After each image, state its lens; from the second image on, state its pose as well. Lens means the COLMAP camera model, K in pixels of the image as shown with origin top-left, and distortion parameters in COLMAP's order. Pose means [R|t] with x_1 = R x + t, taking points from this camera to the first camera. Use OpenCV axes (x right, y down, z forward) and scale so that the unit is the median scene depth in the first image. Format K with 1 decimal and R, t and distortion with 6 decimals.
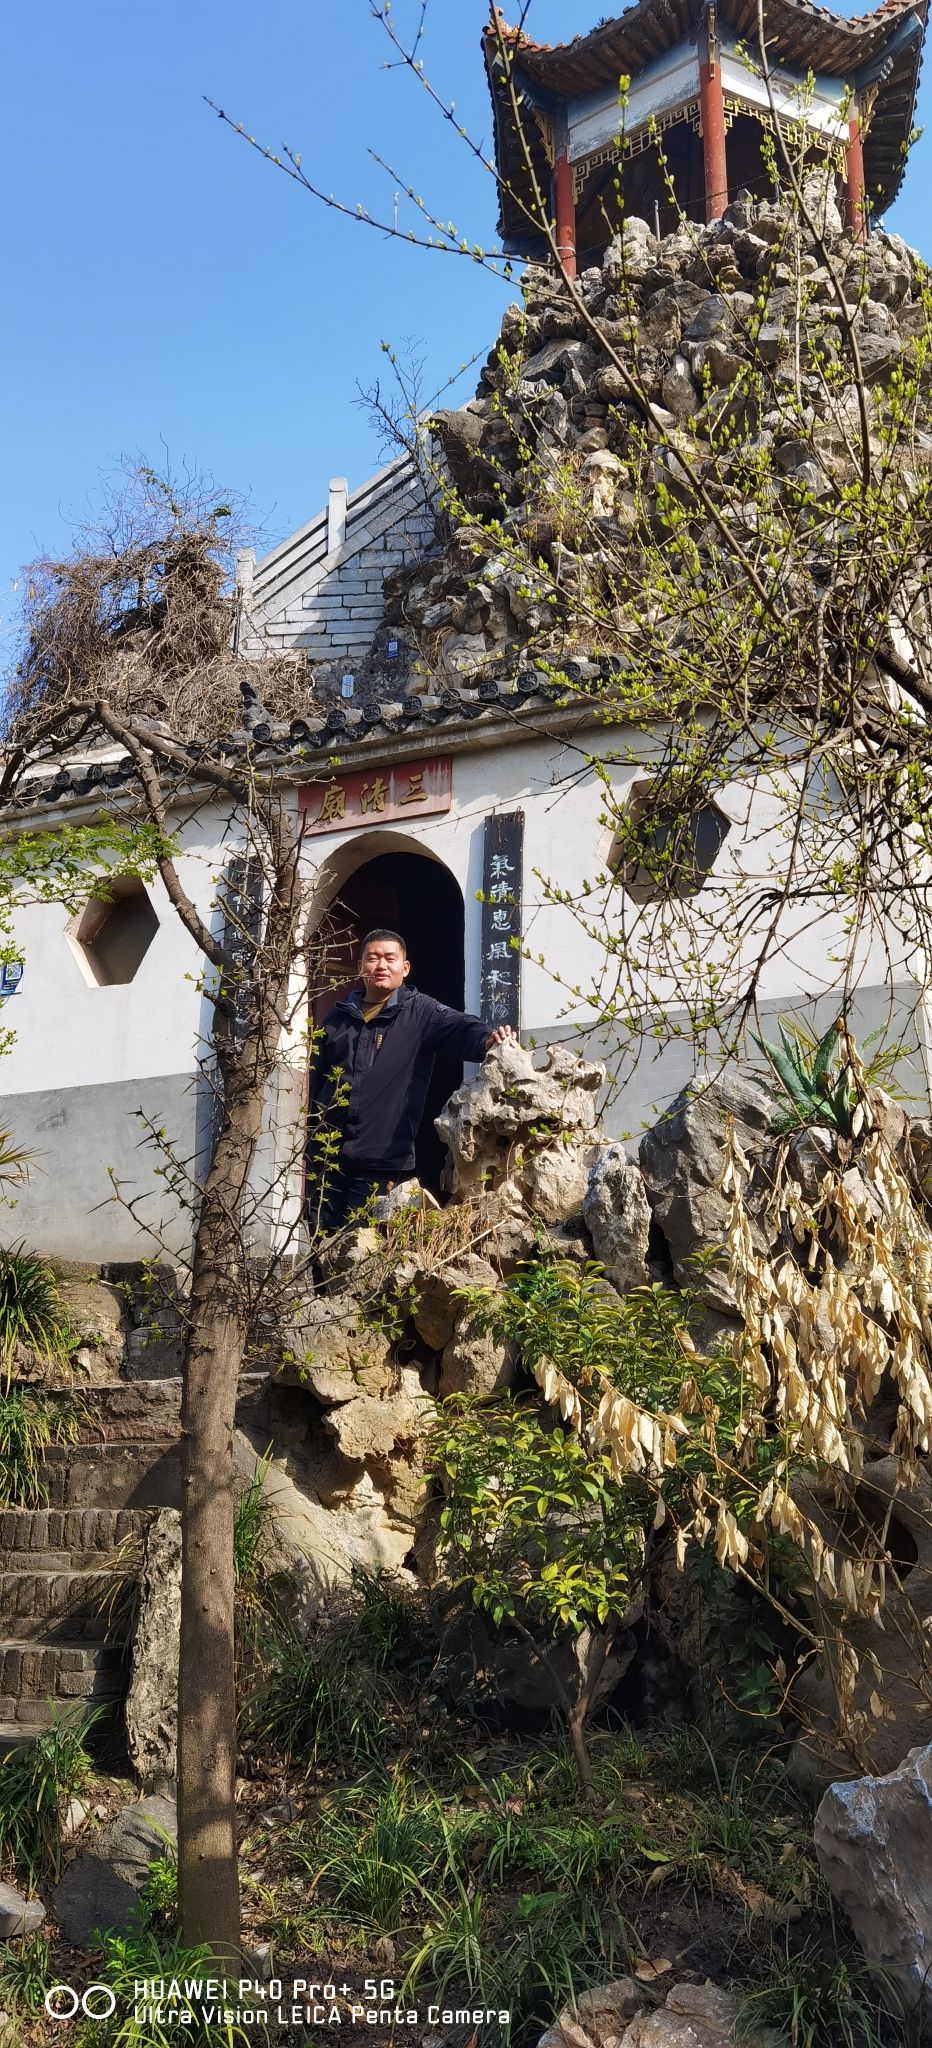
lens RADIAL K [[1600.6, 0, 466.0], [0, 1600.6, 1024.0], [0, 0, 1]] dist [0.002447, 0.003682]
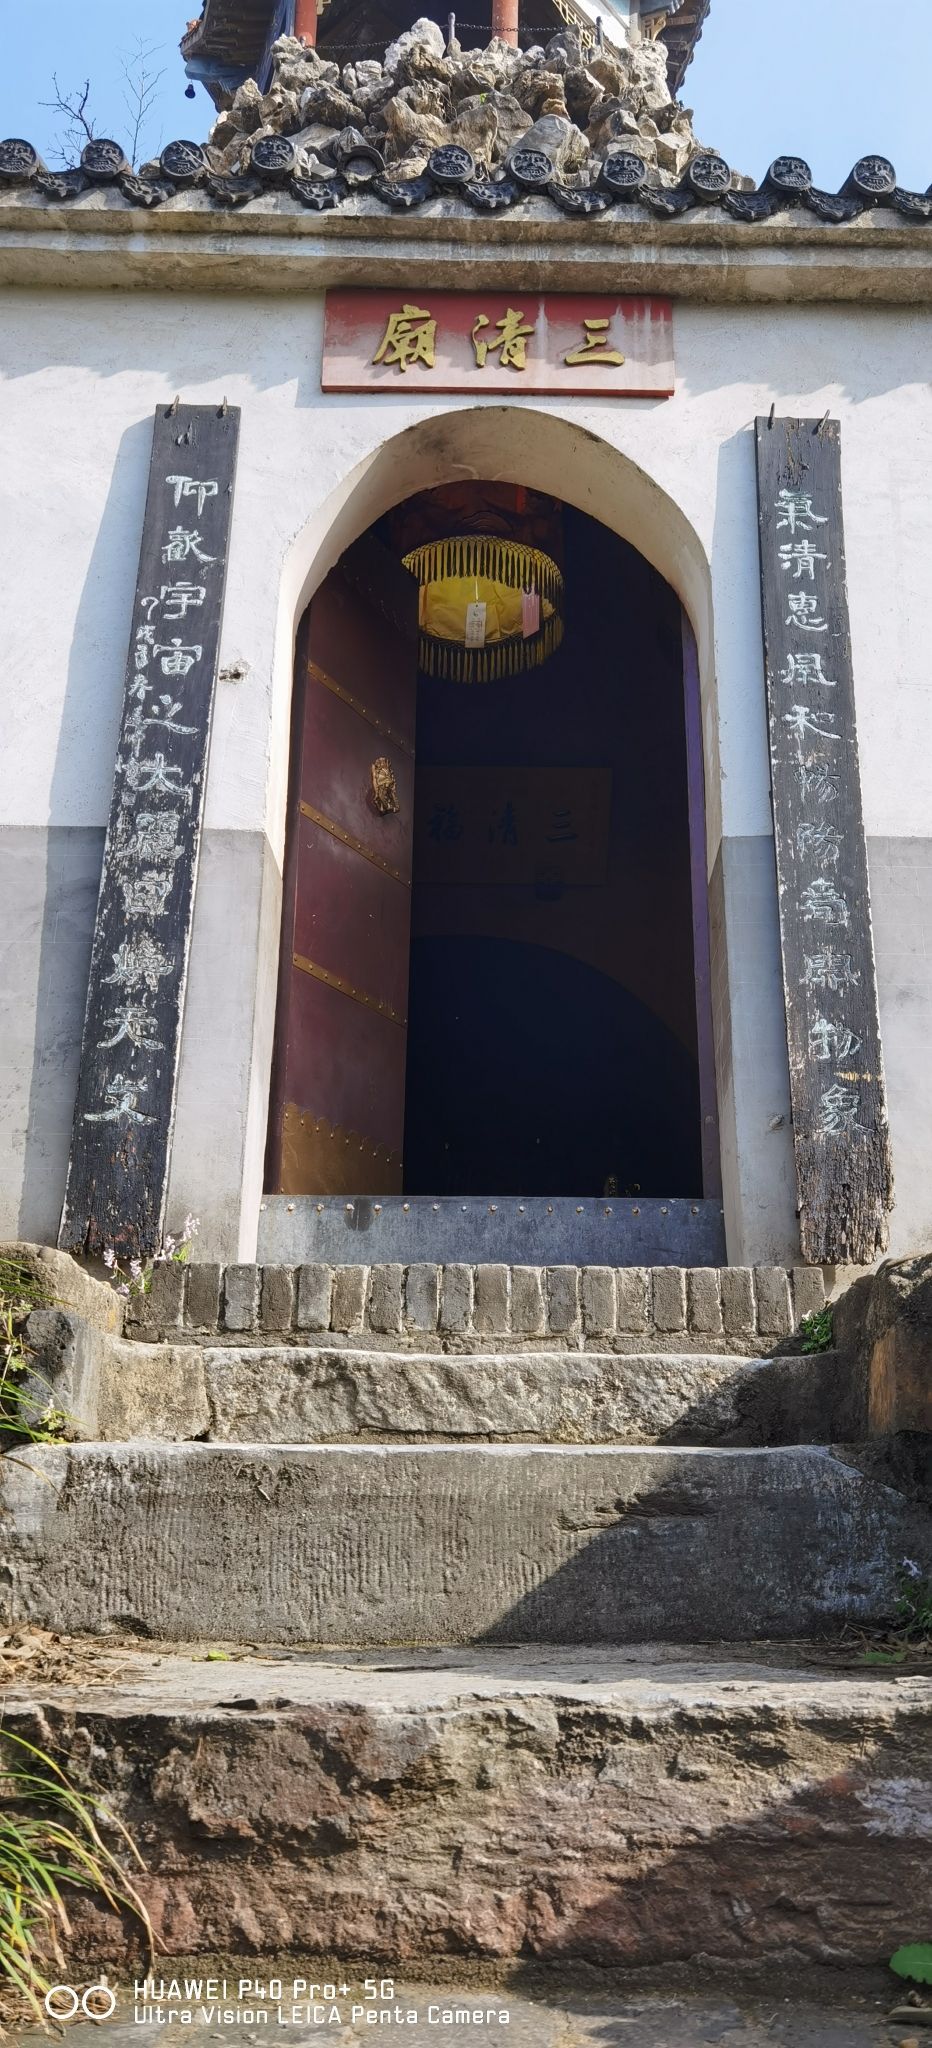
lens RADIAL K [[1600.6, 0, 466.0], [0, 1600.6, 1024.0], [0, 0, 1]] dist [0.002447, 0.003682]
pose [[0.917068, 0.147225, 0.370556, -0.220176], [-0.130660, 0.988983, -0.069569, 0.099104], [-0.376716, 0.015383, 0.926201, 0.567908]]
